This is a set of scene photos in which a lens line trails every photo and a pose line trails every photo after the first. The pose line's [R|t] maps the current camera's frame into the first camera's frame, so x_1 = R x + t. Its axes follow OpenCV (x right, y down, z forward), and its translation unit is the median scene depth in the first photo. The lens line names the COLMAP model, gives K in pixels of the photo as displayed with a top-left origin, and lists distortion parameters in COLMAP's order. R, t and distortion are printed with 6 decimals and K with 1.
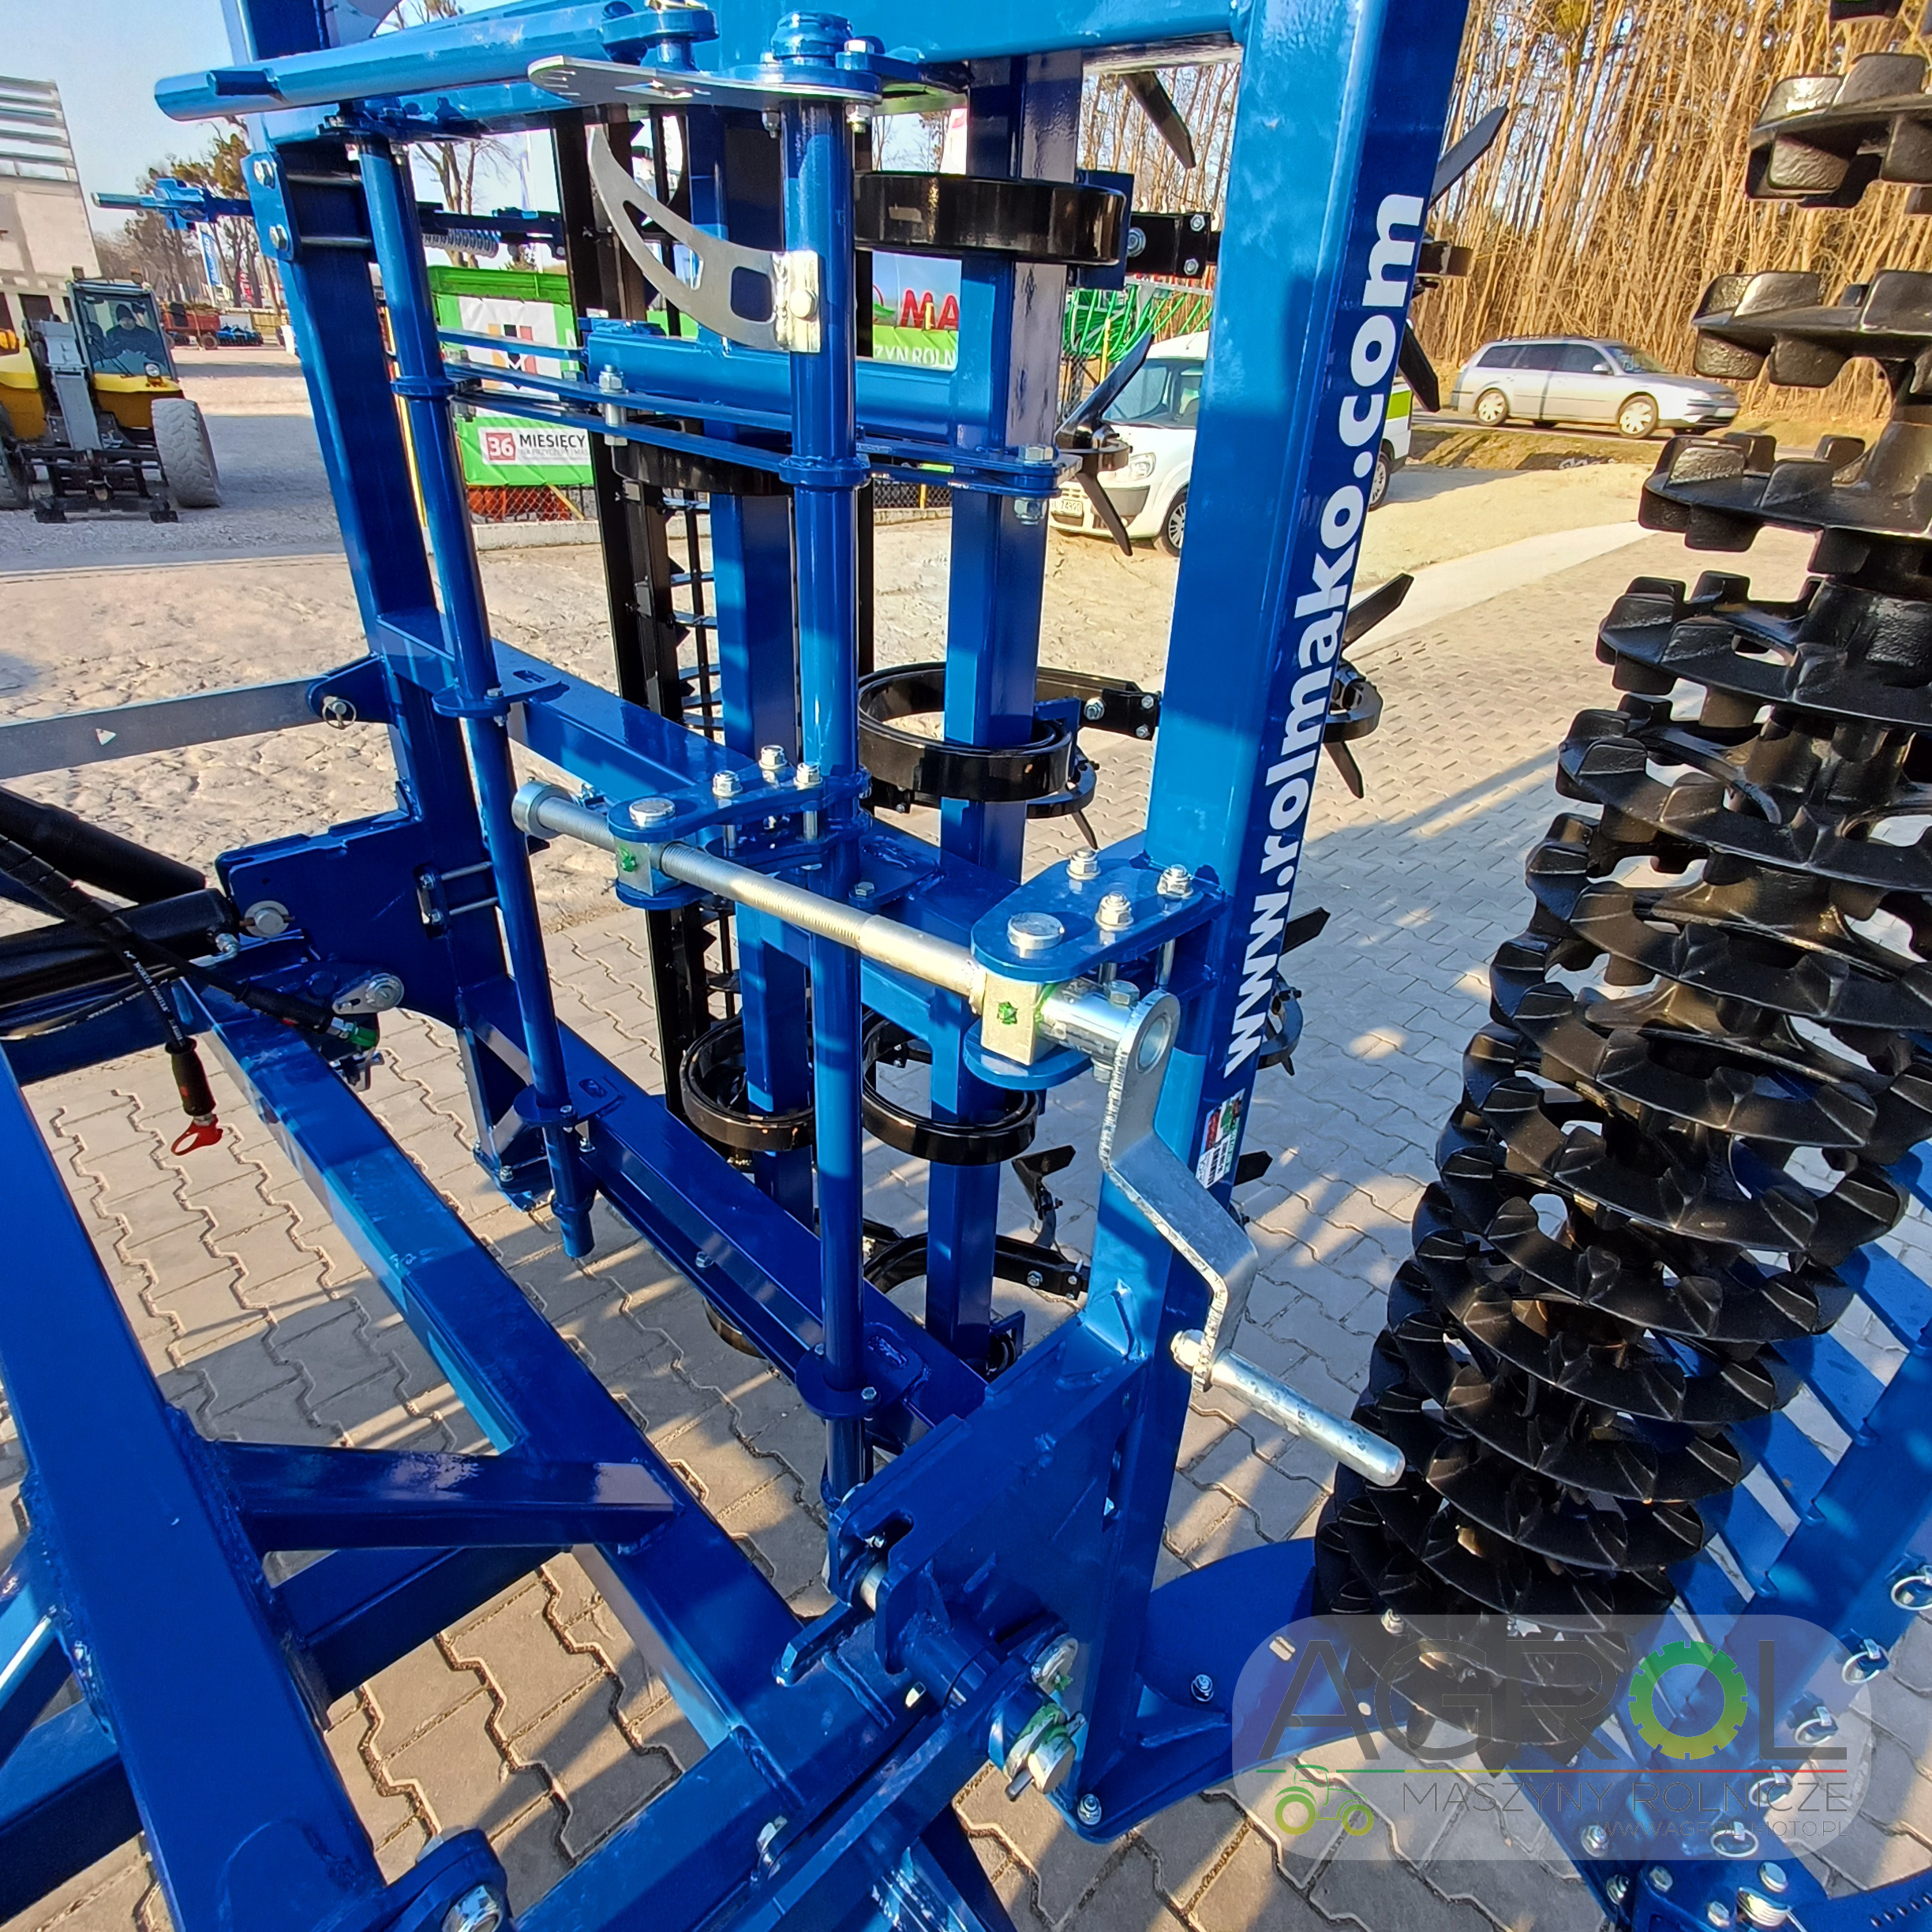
lens RADIAL K [[1133.7, 0, 966.0], [0, 1133.7, 966.0], [0, 0, 1]] dist [0.022348, -0.000231]
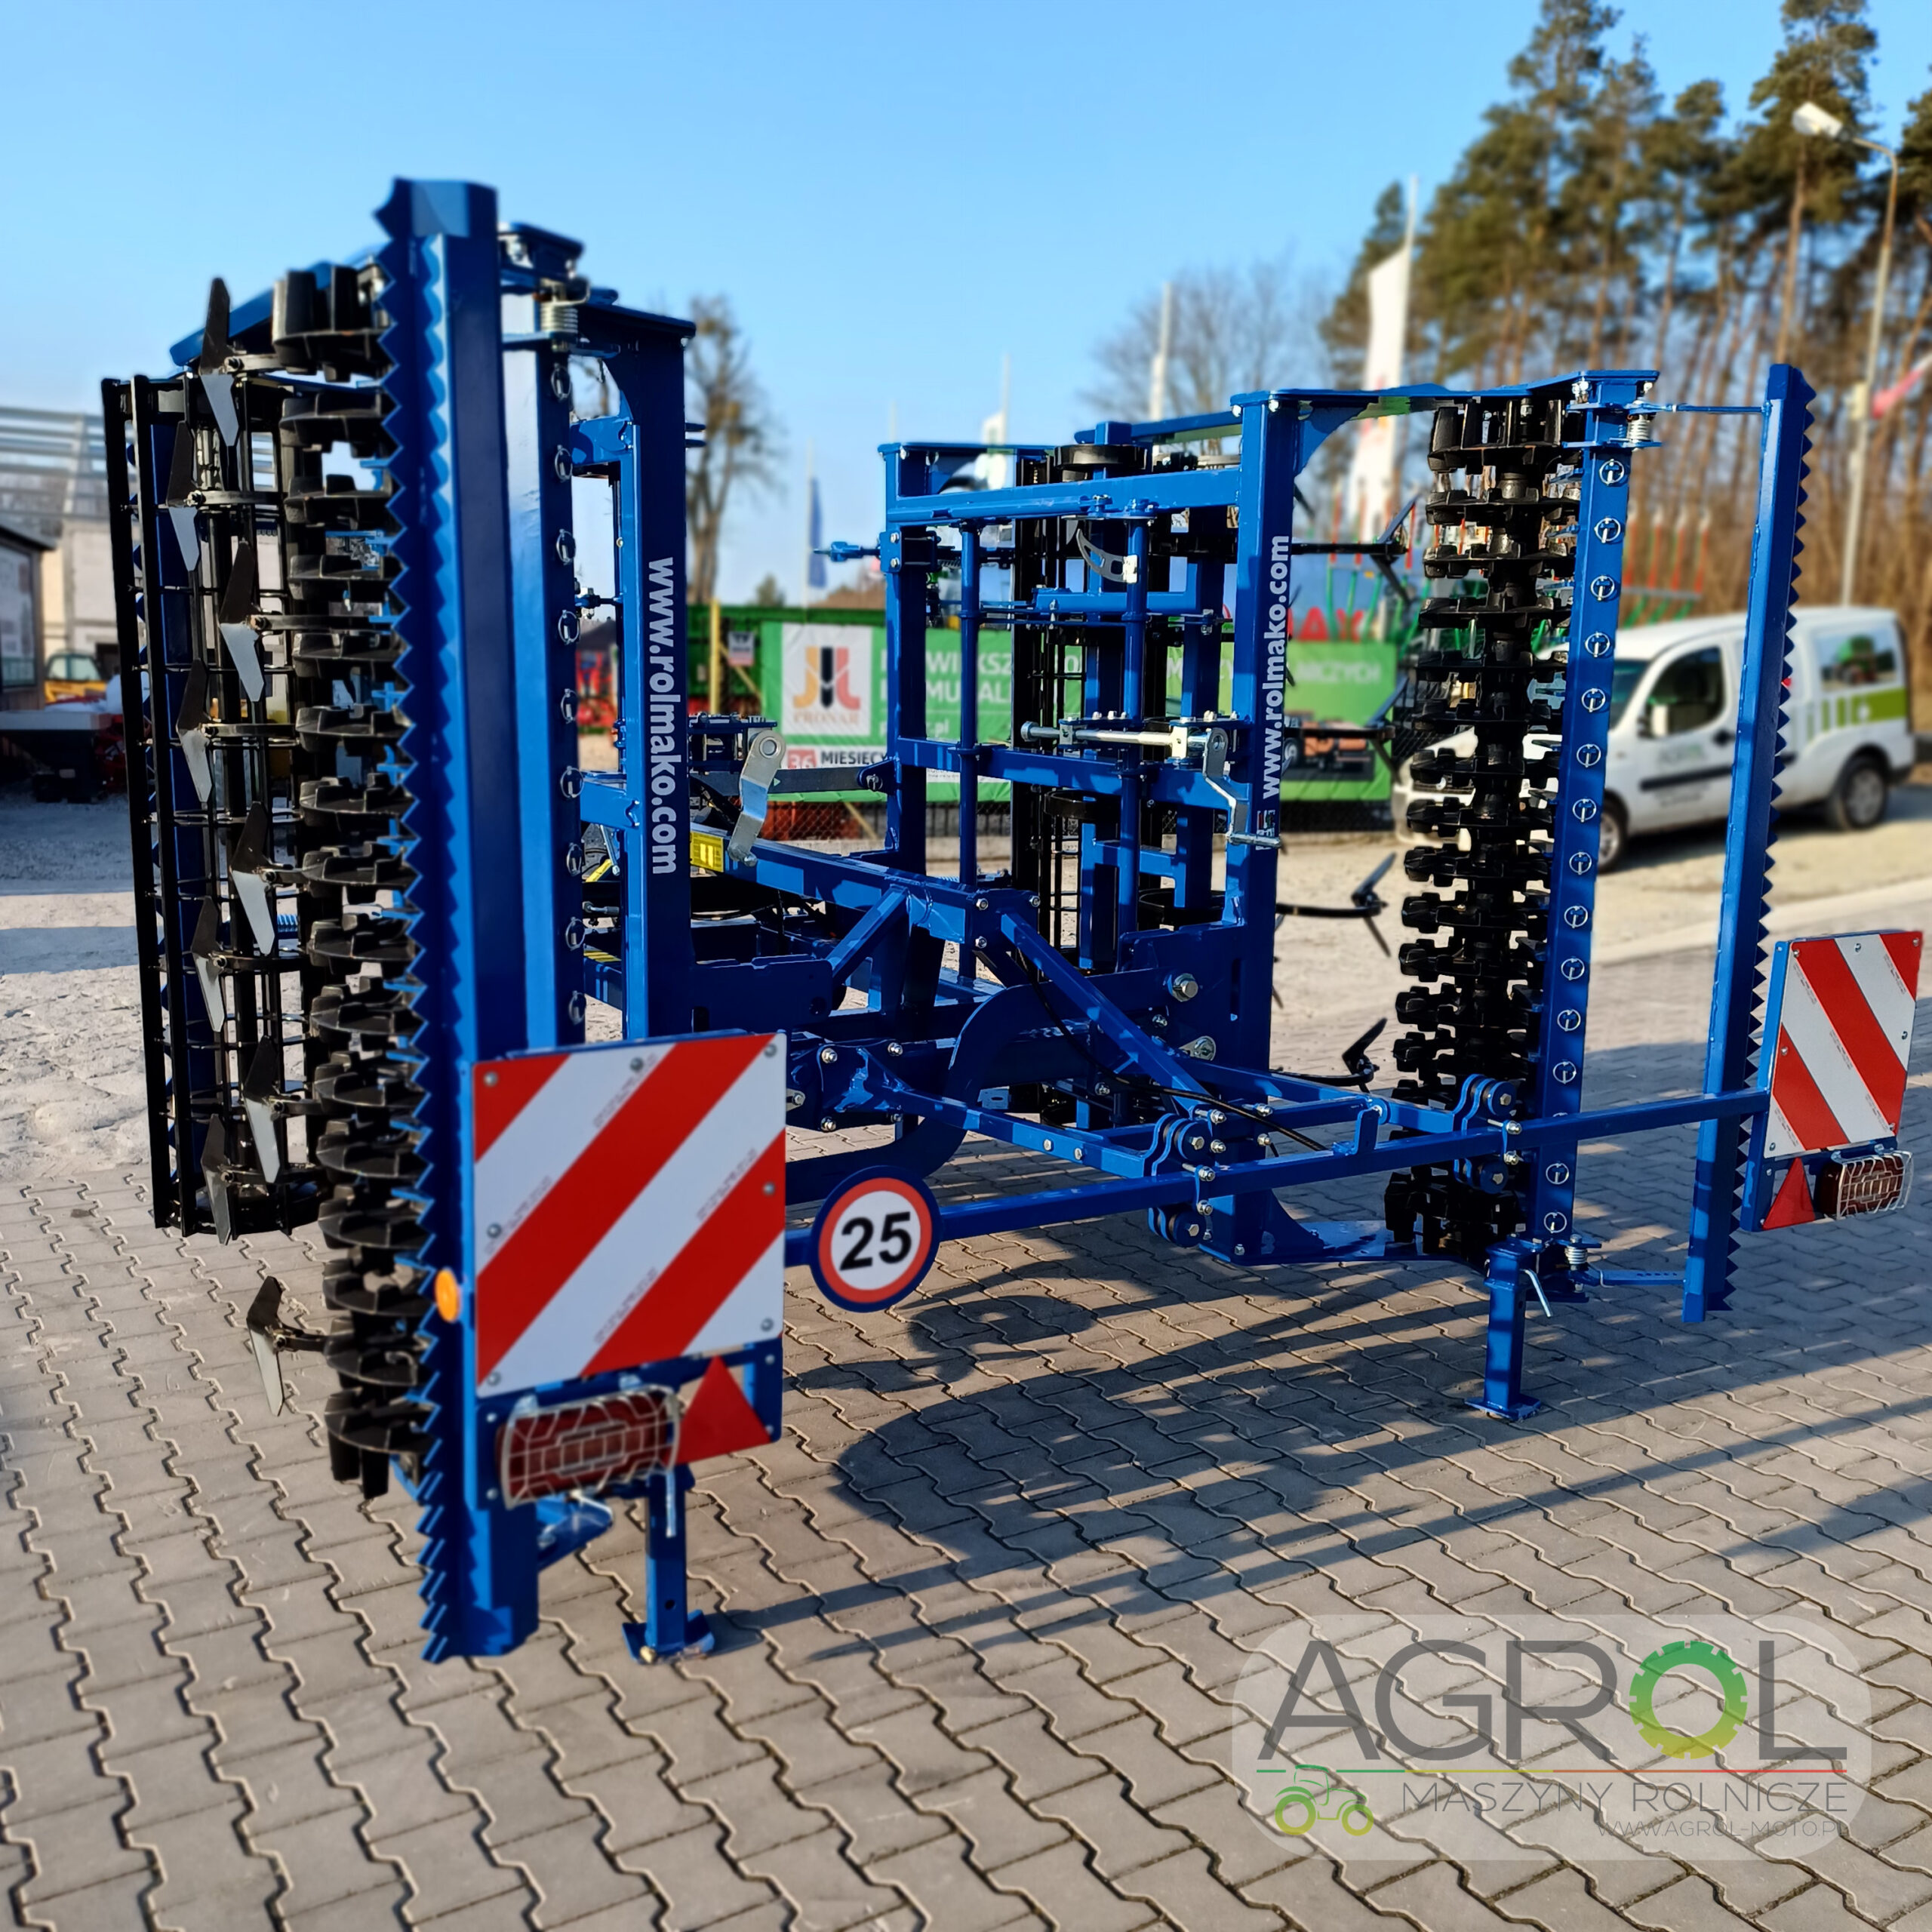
lens RADIAL K [[1891.2, 0, 966.0], [0, 1891.2, 966.0], [0, 0, 1]] dist [0.068365, 0.002420]
pose [[0.974341, 0.008731, -0.224905, 0.684313], [-0.088166, 0.934199, -0.345687, 2.620497], [0.207088, 0.356646, 0.910998, -3.979452]]
